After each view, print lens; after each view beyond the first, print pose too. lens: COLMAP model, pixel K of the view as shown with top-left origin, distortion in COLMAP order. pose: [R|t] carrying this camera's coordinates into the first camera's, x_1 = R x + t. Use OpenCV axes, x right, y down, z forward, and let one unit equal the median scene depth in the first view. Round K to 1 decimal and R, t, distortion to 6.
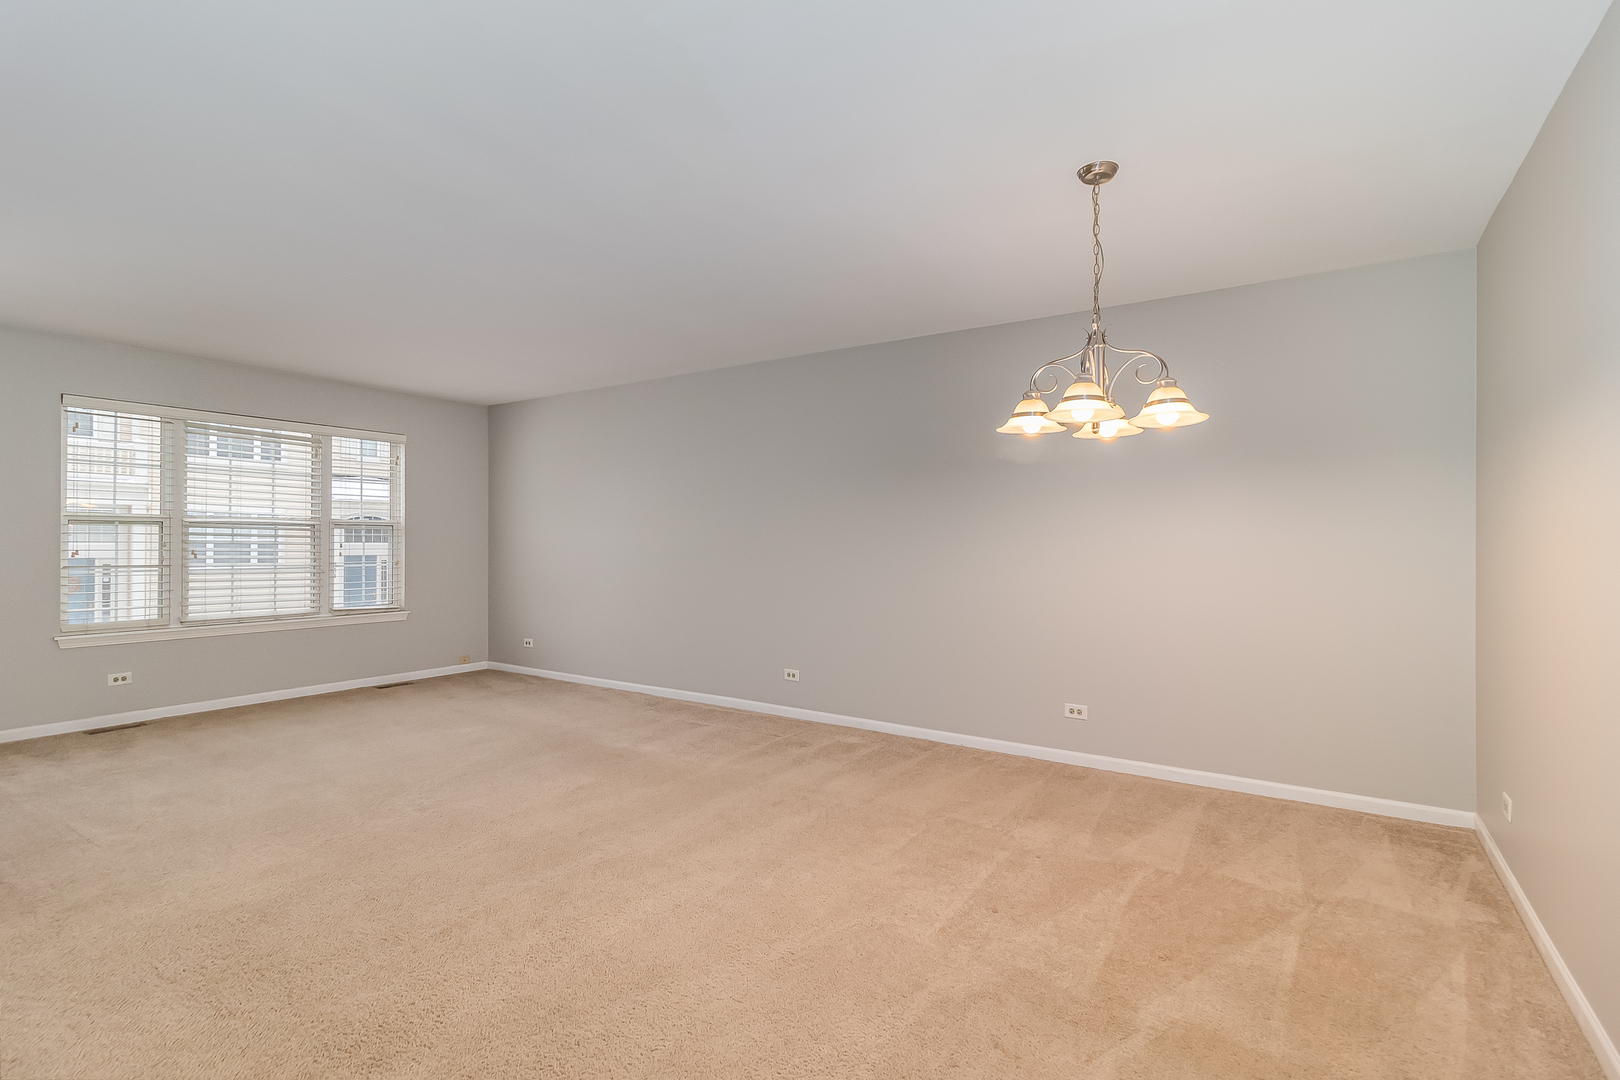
lens RADIAL K [[735.3, 0, 810.0], [0, 735.3, 540.0], [0, 0, 1]] dist [0.000710, 0.000114]
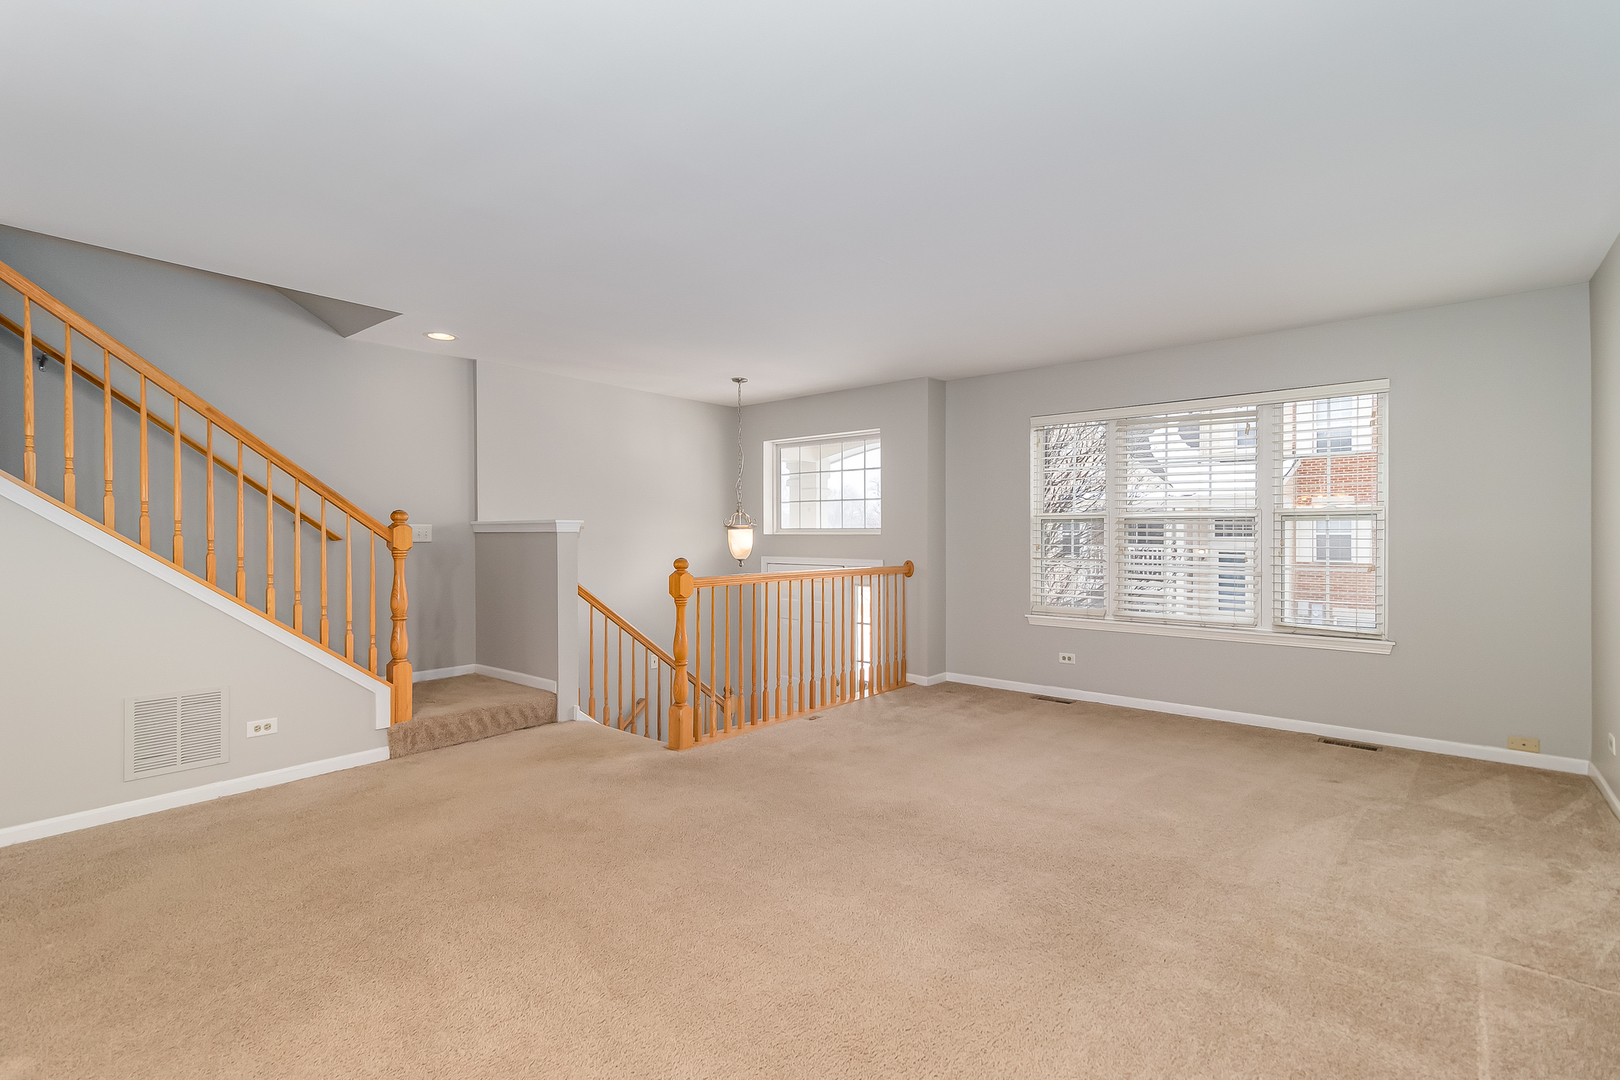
lens RADIAL K [[735.3, 0, 810.0], [0, 735.3, 540.0], [0, 0, 1]] dist [0.000710, 0.000114]
pose [[-0.097184, 0.006091, -0.995248, 0.181667], [0.001929, 0.999981, 0.005931, -0.000770], [0.995265, -0.001344, -0.097194, 0.582905]]
